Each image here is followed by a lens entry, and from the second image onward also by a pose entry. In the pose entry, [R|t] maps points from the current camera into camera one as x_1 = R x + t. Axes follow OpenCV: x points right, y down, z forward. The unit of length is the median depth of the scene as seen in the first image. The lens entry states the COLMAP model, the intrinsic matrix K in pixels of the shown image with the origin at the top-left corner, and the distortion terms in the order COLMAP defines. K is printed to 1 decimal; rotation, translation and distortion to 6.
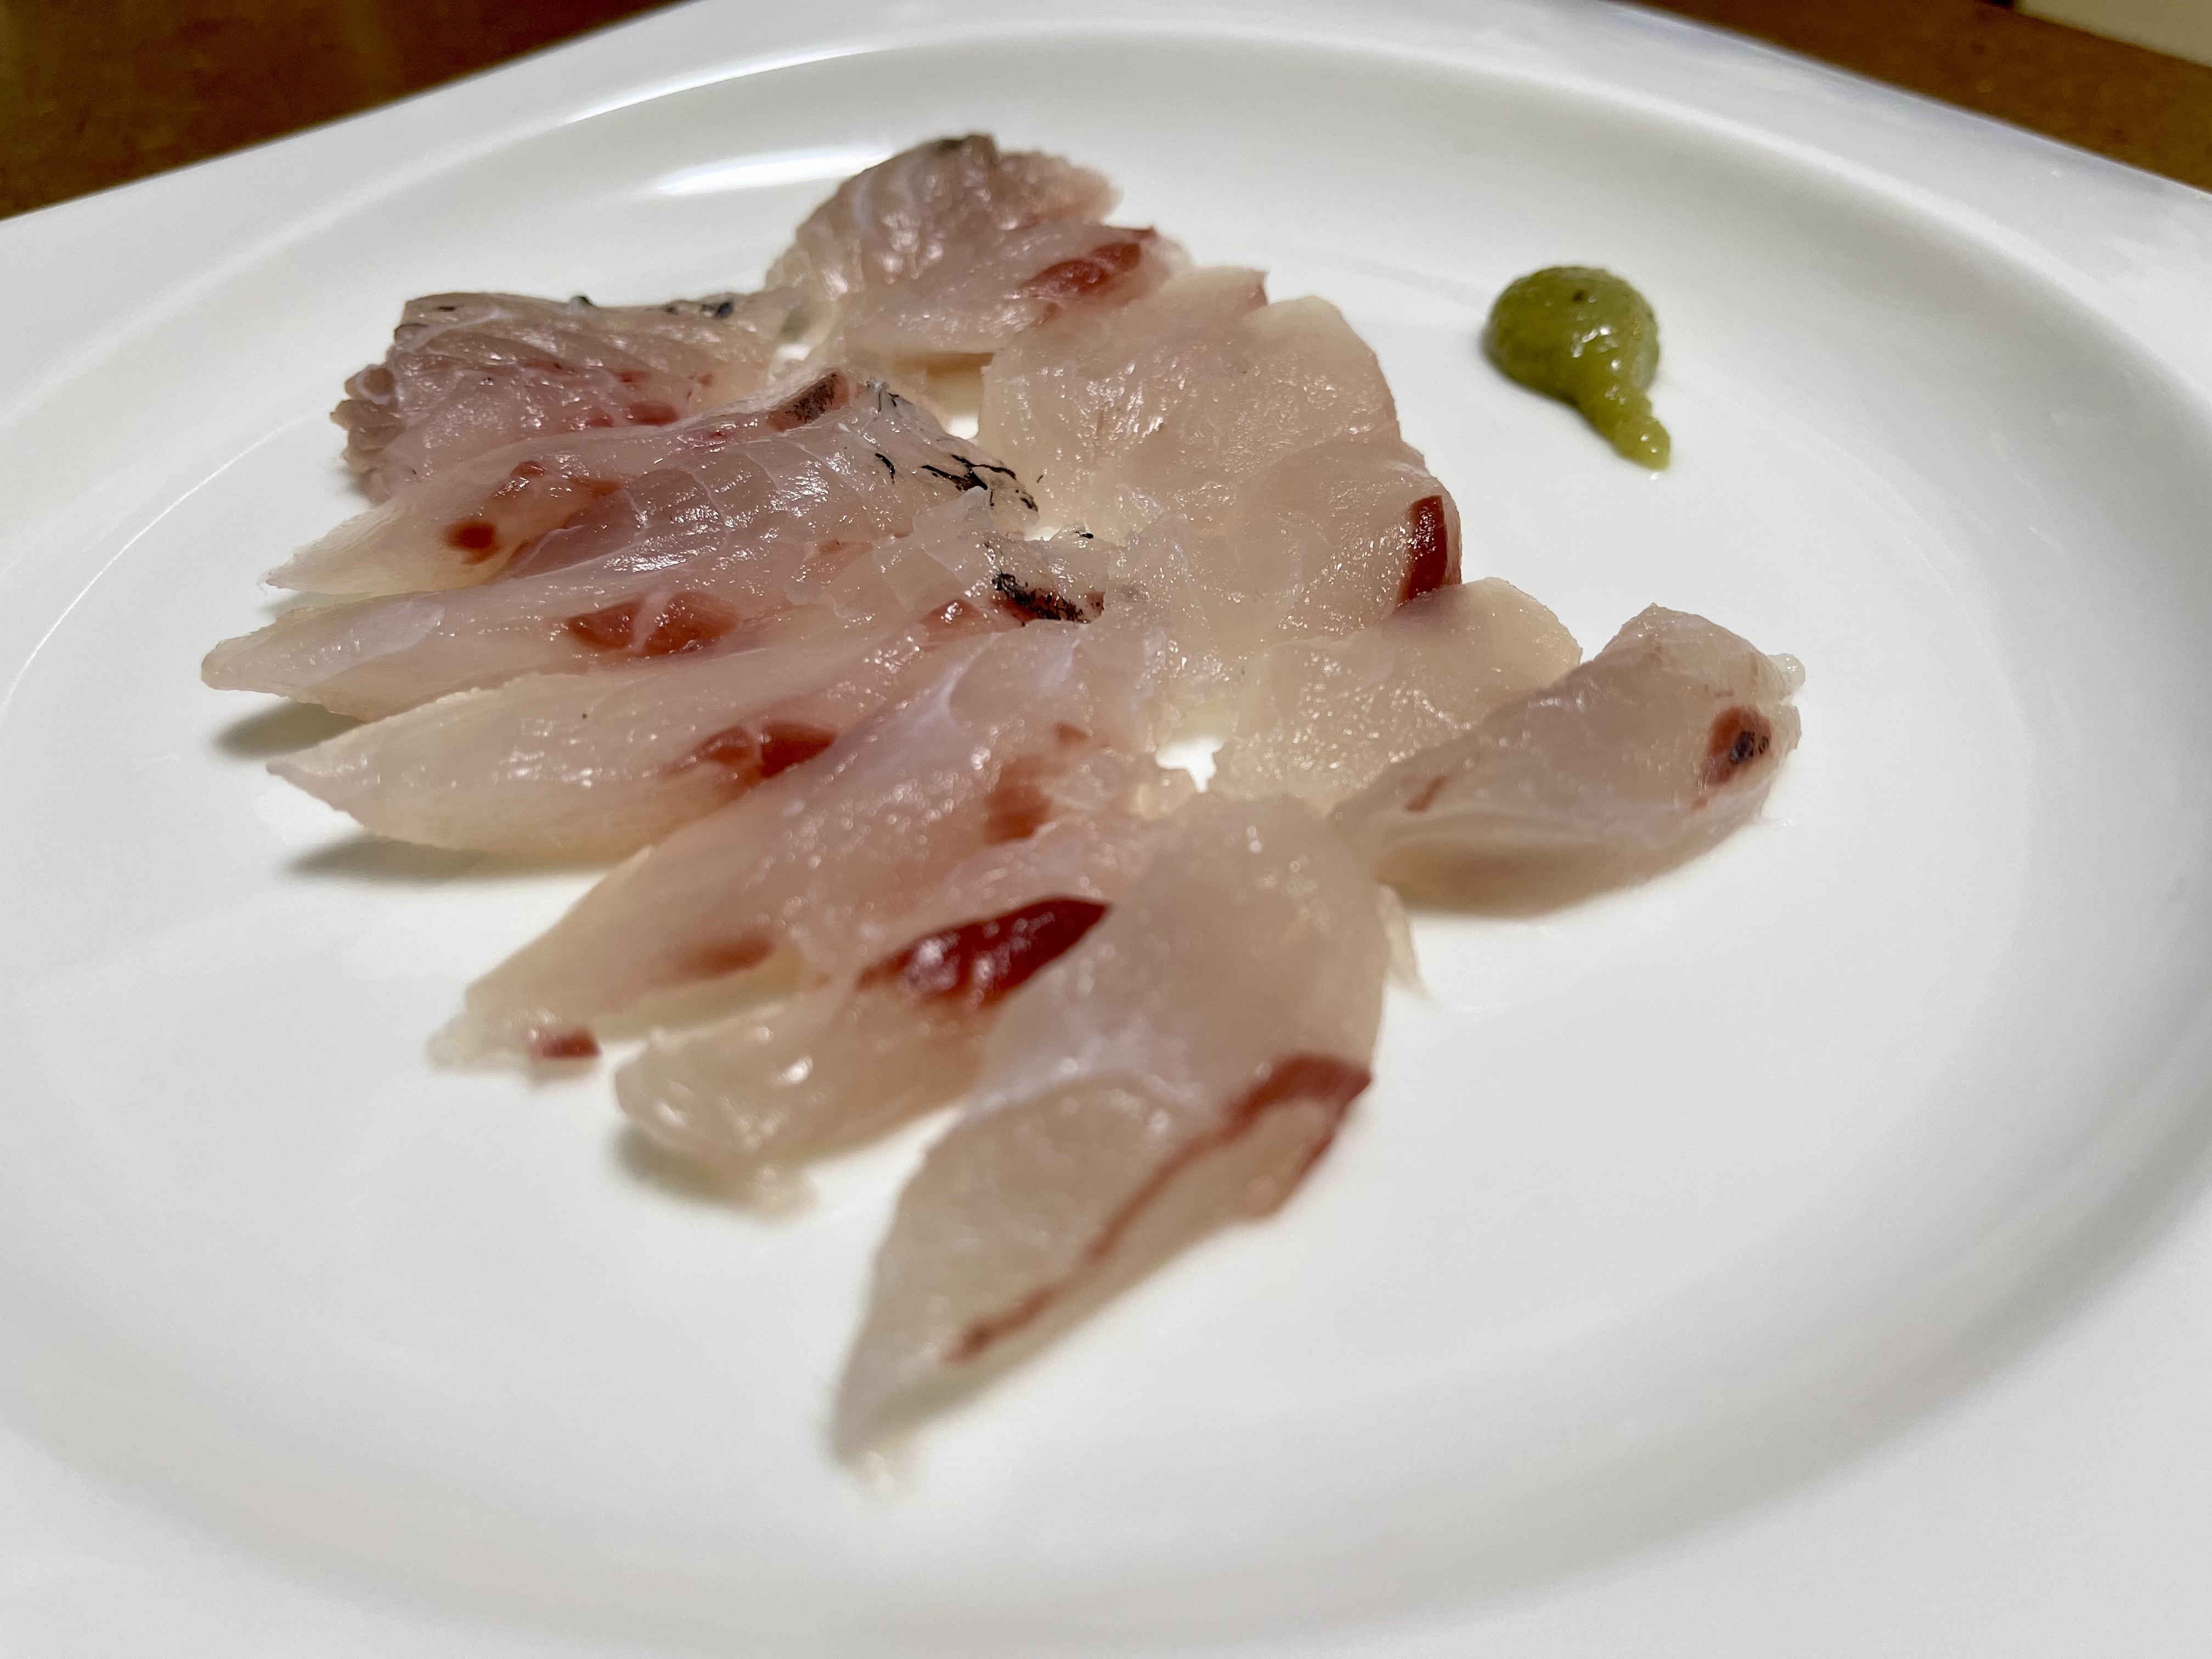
lens RADIAL K [[1675.0, 0, 1100.6], [0, 1675.0, 826.9], [0, 0, 1]] dist [0.011543, 0.011998]
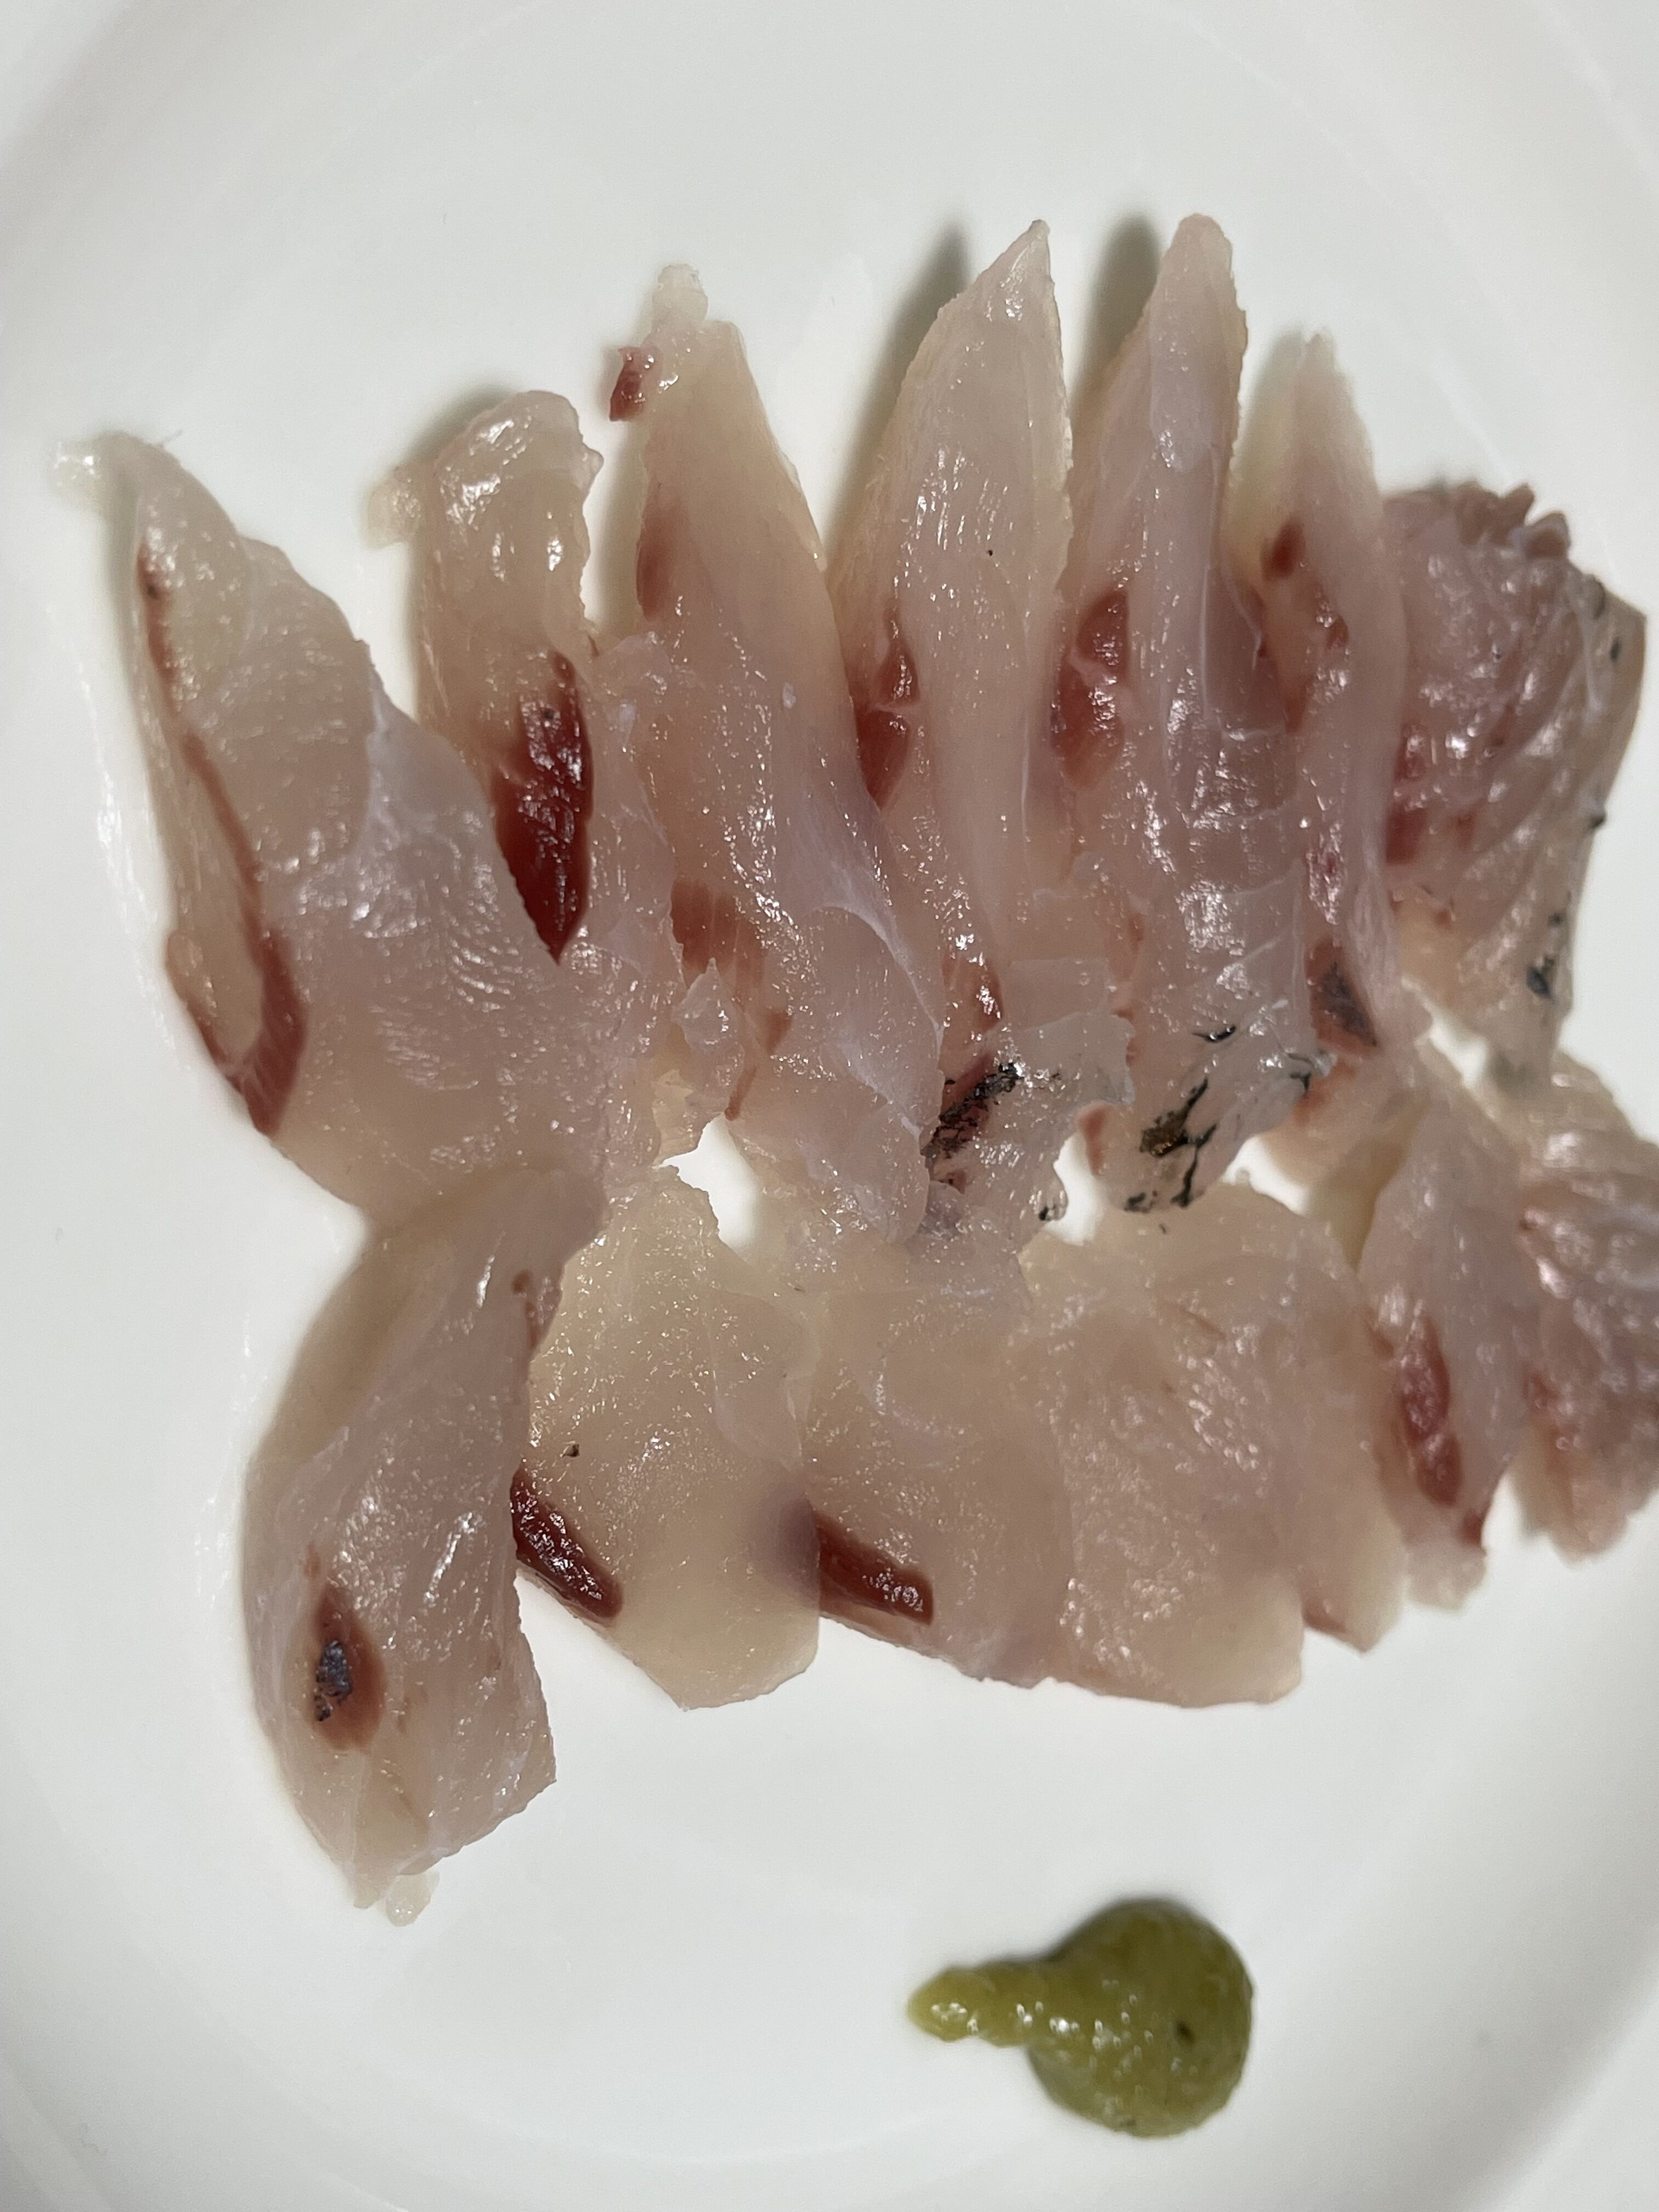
lens RADIAL K [[2561.7, 0, 825.8], [0, 2561.7, 1110.1], [0, 0, 1]] dist [0.096141, 0.000000]
pose [[-0.361966, 0.915732, -0.174398, 0.207016], [-0.928626, -0.337869, 0.153290, -0.253499], [0.081449, 0.217437, 0.972670, -0.252186]]
